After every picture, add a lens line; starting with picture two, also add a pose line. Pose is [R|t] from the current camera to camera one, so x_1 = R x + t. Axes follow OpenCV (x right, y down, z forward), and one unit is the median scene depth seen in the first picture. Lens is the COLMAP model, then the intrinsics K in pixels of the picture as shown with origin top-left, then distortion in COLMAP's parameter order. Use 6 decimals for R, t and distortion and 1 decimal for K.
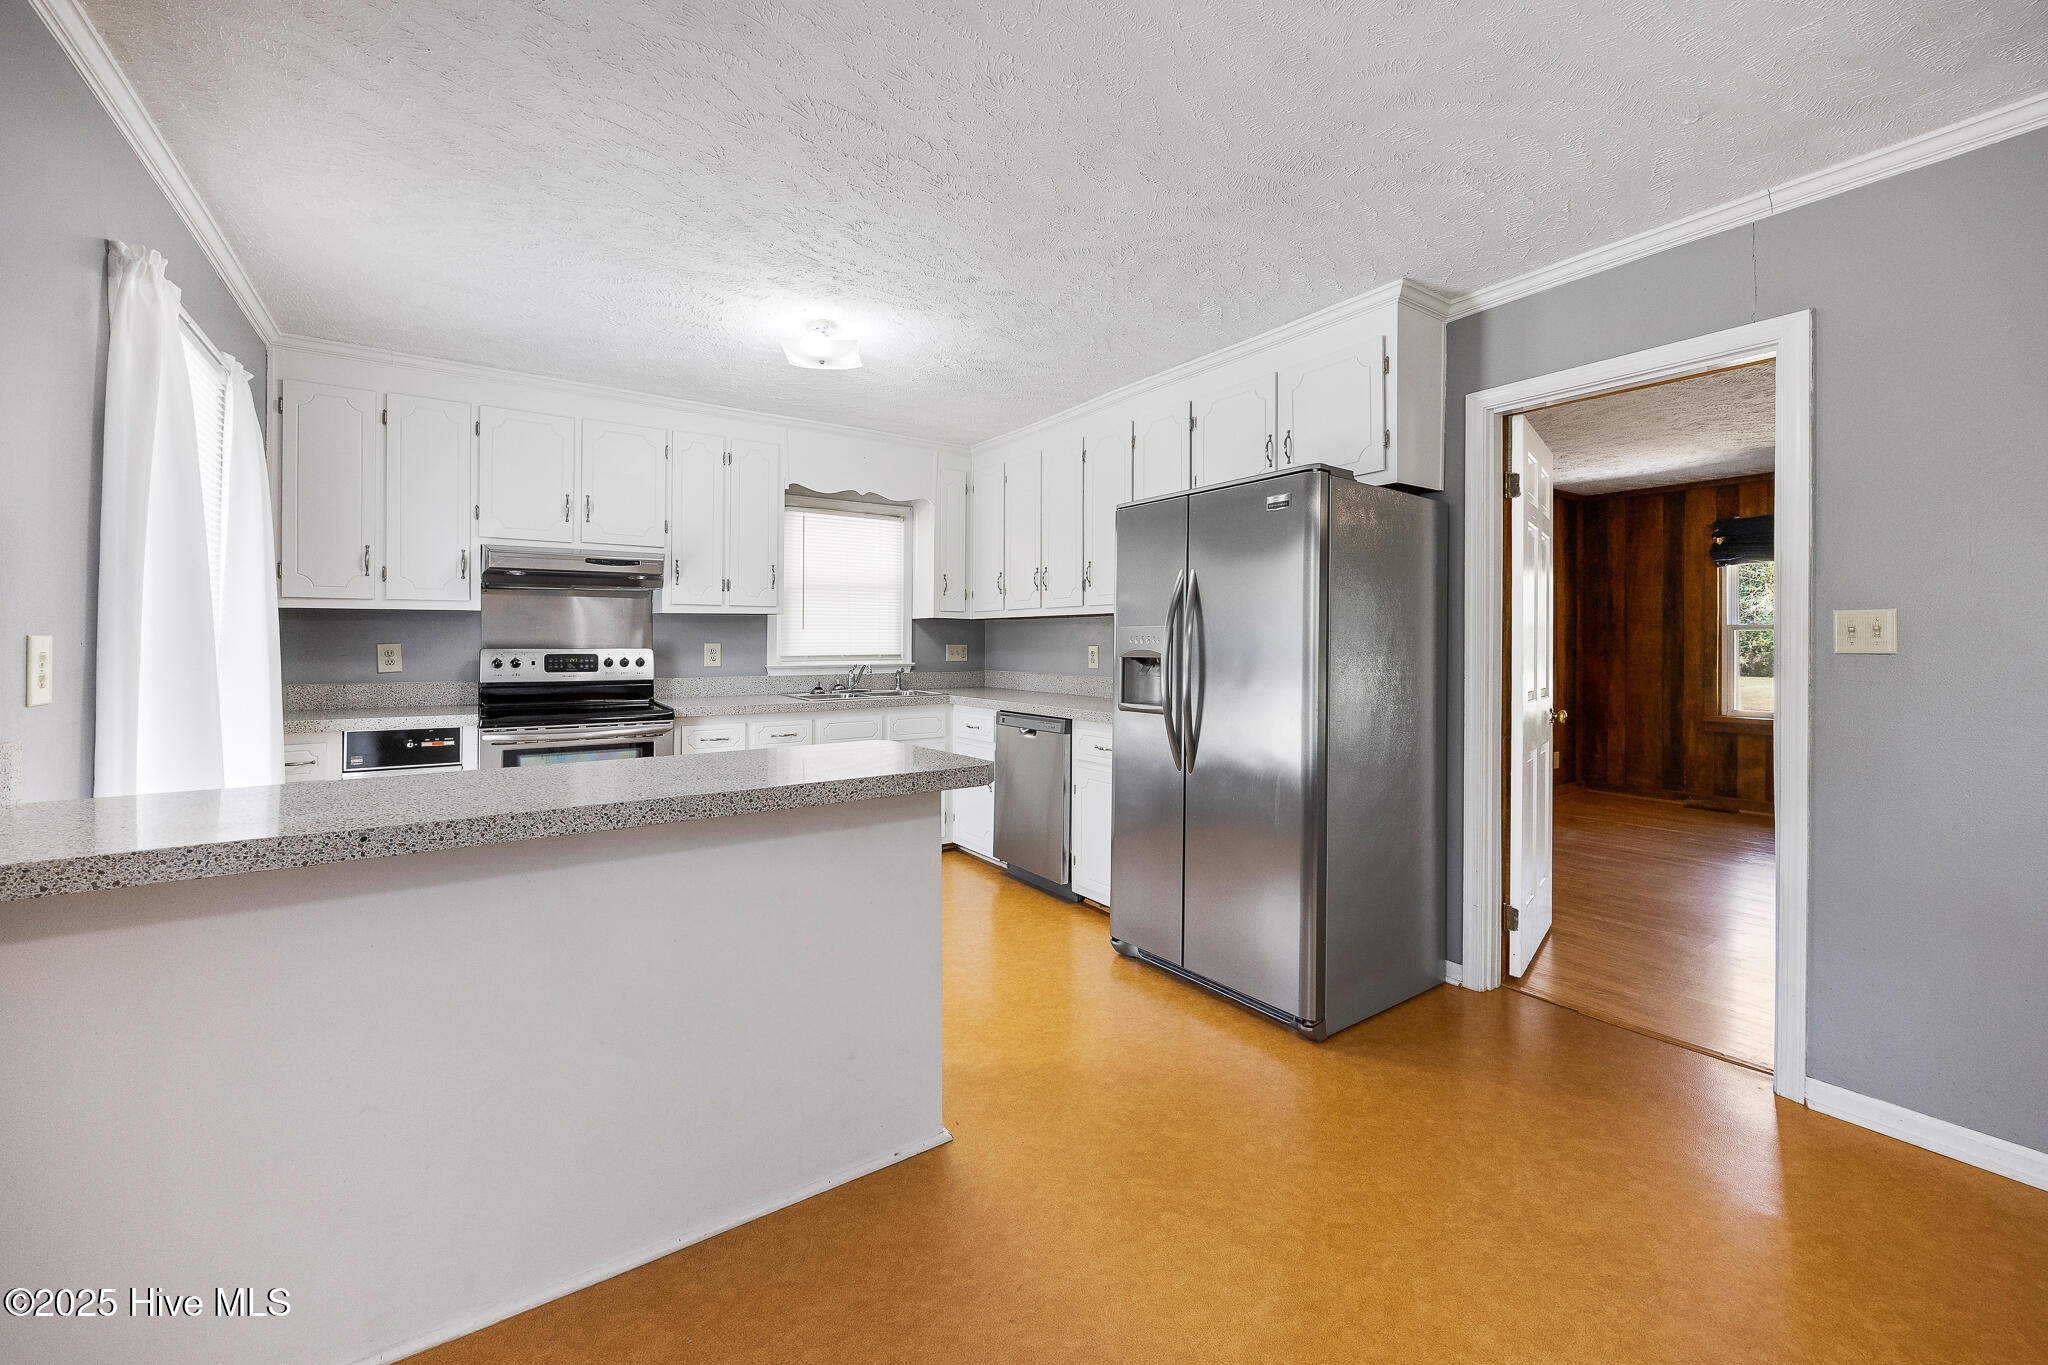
lens RADIAL K [[807.0, 0, 1022.3], [0, 807.0, 634.3], [0, 0, 1]] dist [-0.003540, 0.000166]
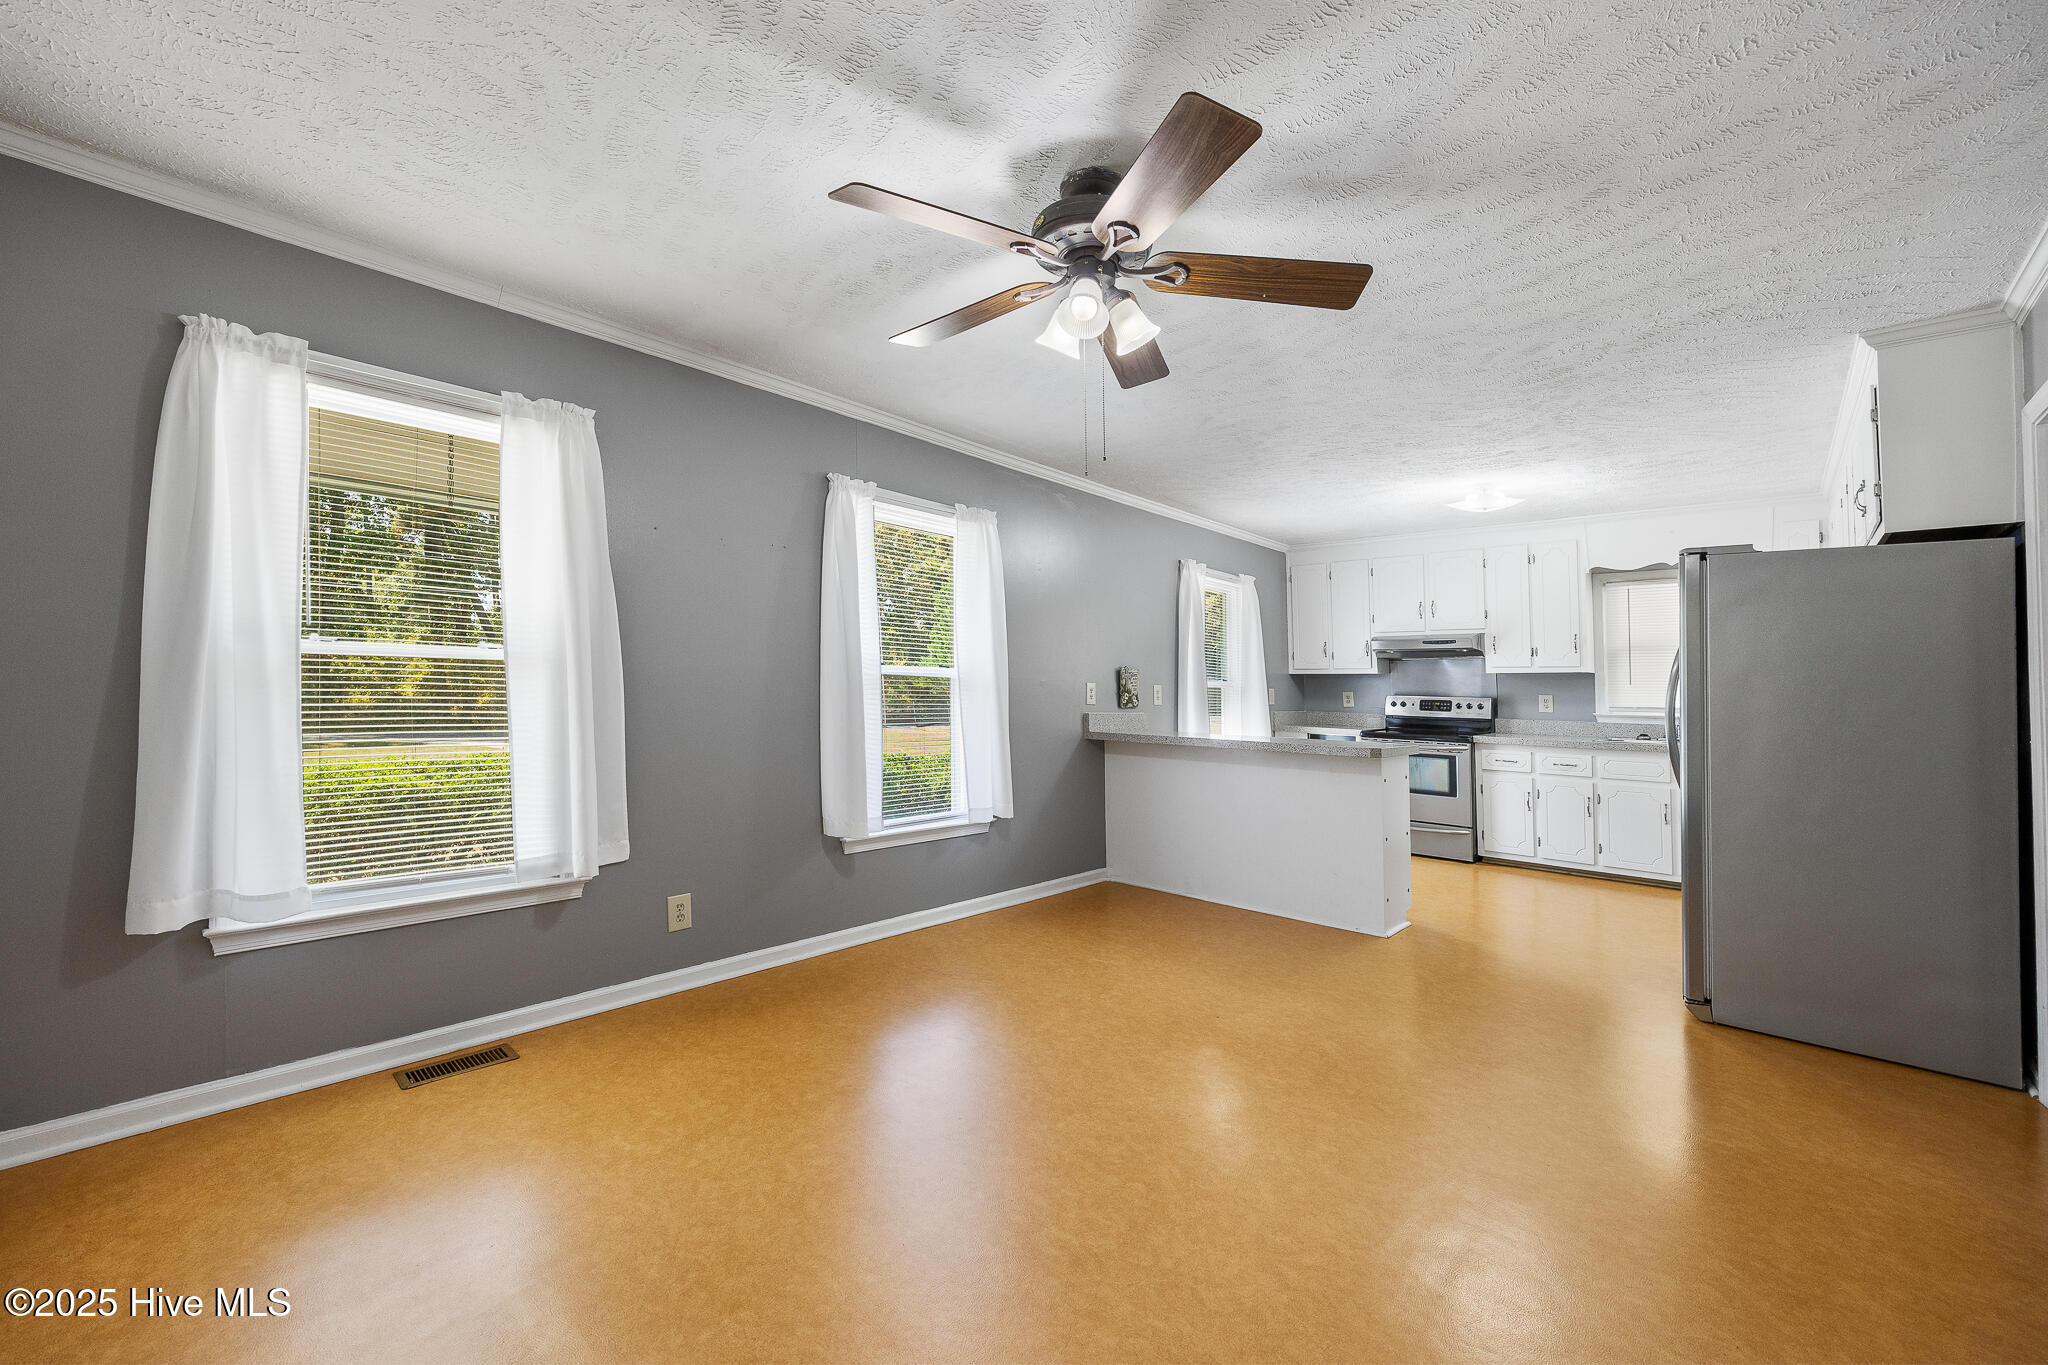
lens RADIAL K [[807.0, 0, 983.4], [0, 807.0, 630.2], [0, 0, 1]] dist [-0.003540, 0.000166]
pose [[0.185646, -0.065322, -0.980443, 0.937181], [-0.008359, 0.997647, -0.068051, 0.003557], [0.982581, 0.020829, 0.184663, -0.198070]]
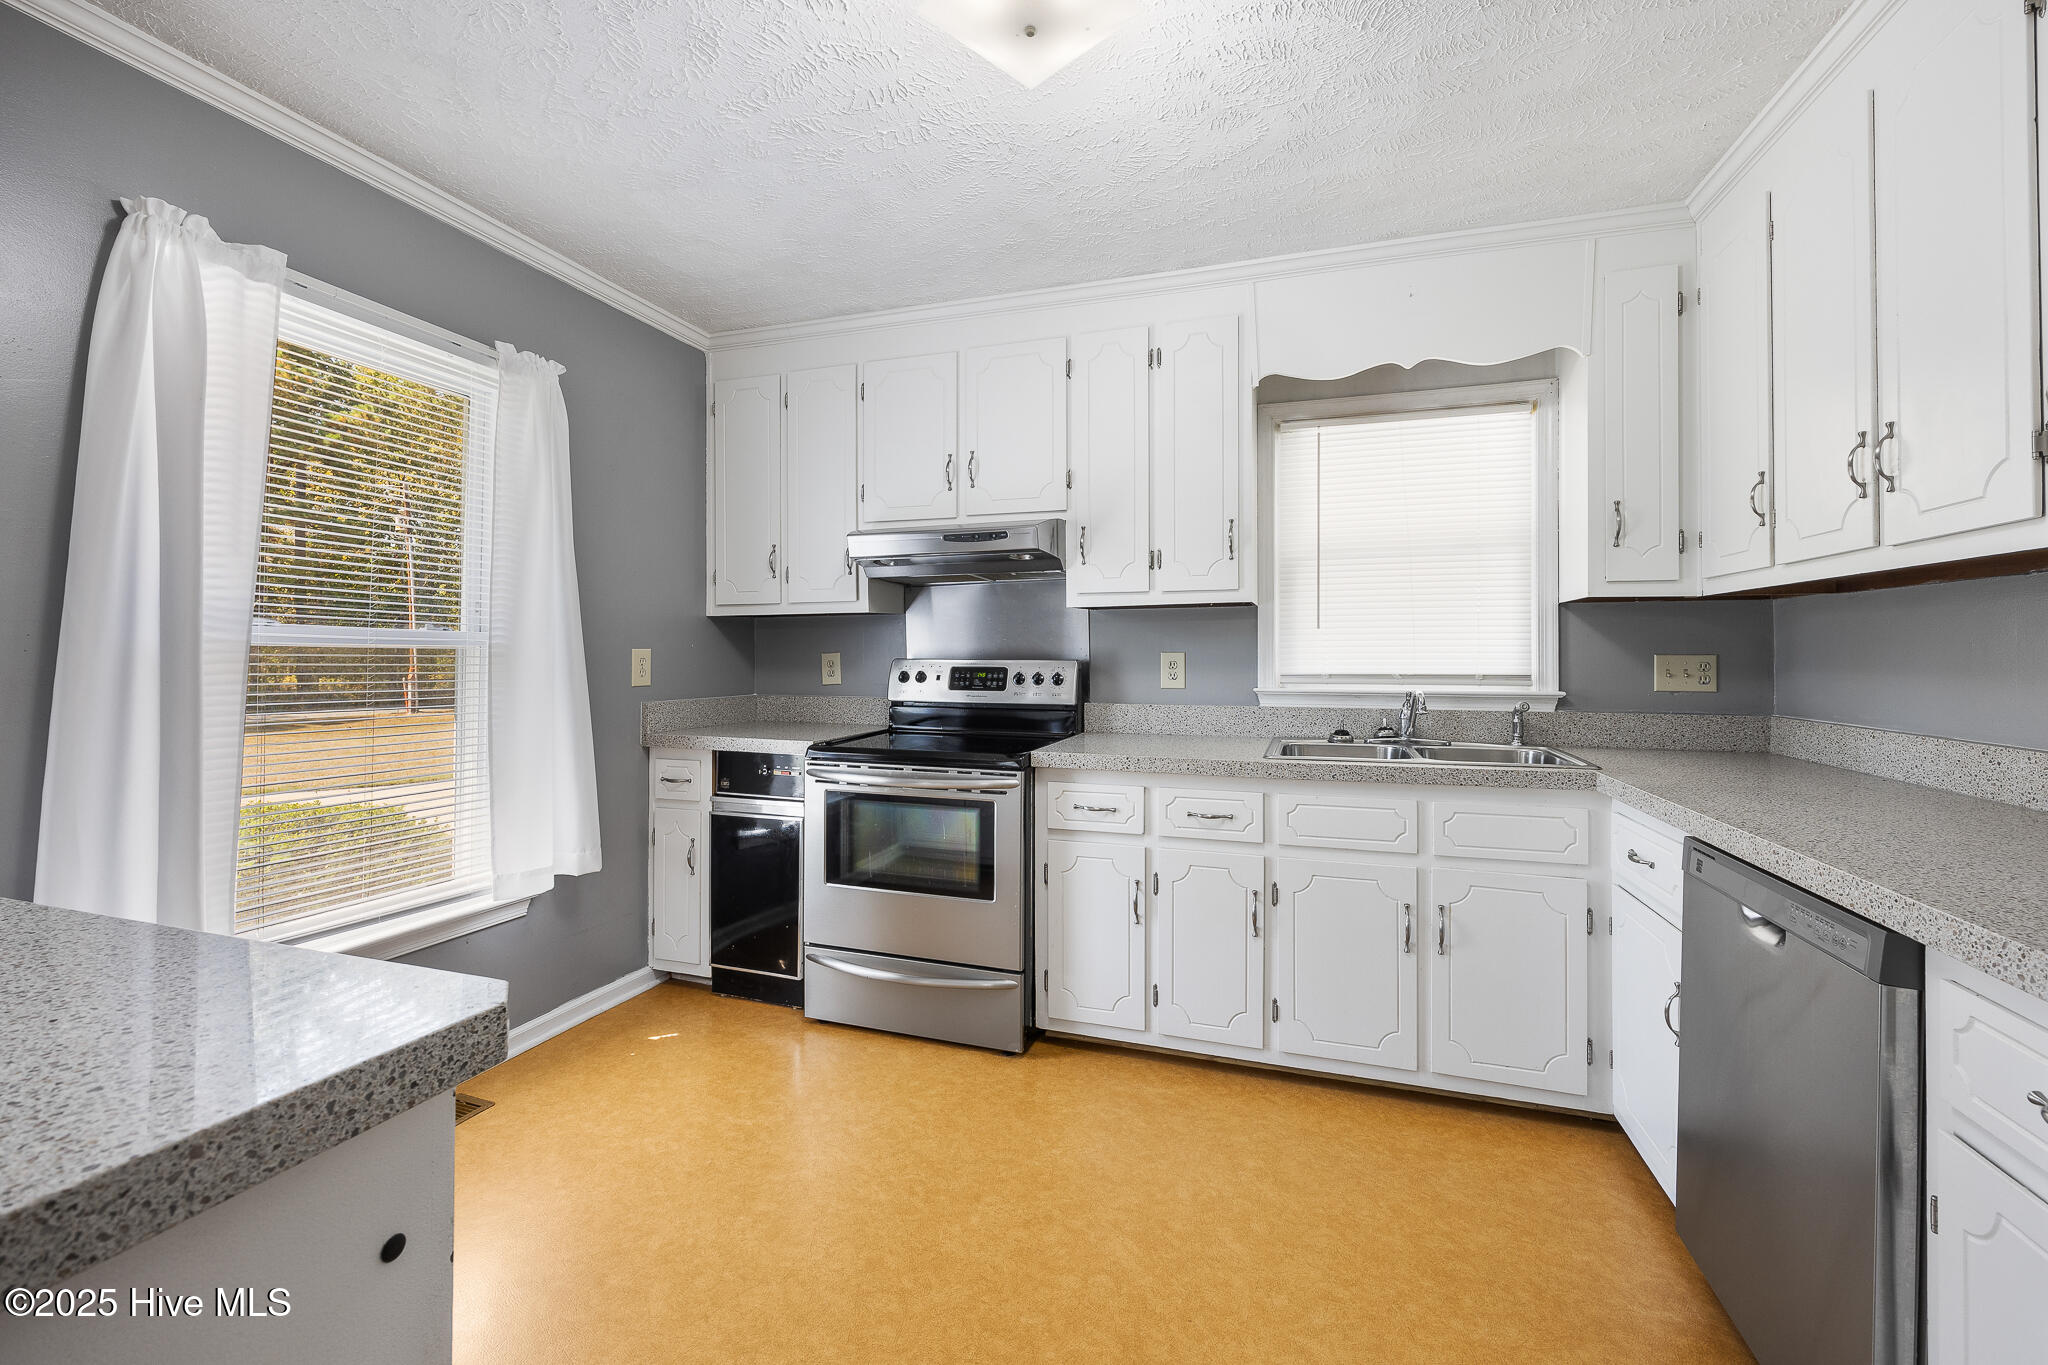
lens RADIAL K [[828.6, 0, 1042.8], [0, 828.6, 638.4], [0, 0, 1]] dist [-0.004262, 0.000899]
pose [[0.607878, -0.015559, -0.793878, 0.104987], [0.007268, 0.999875, -0.014032, 0.010336], [0.793997, 0.002760, 0.607915, 0.632449]]
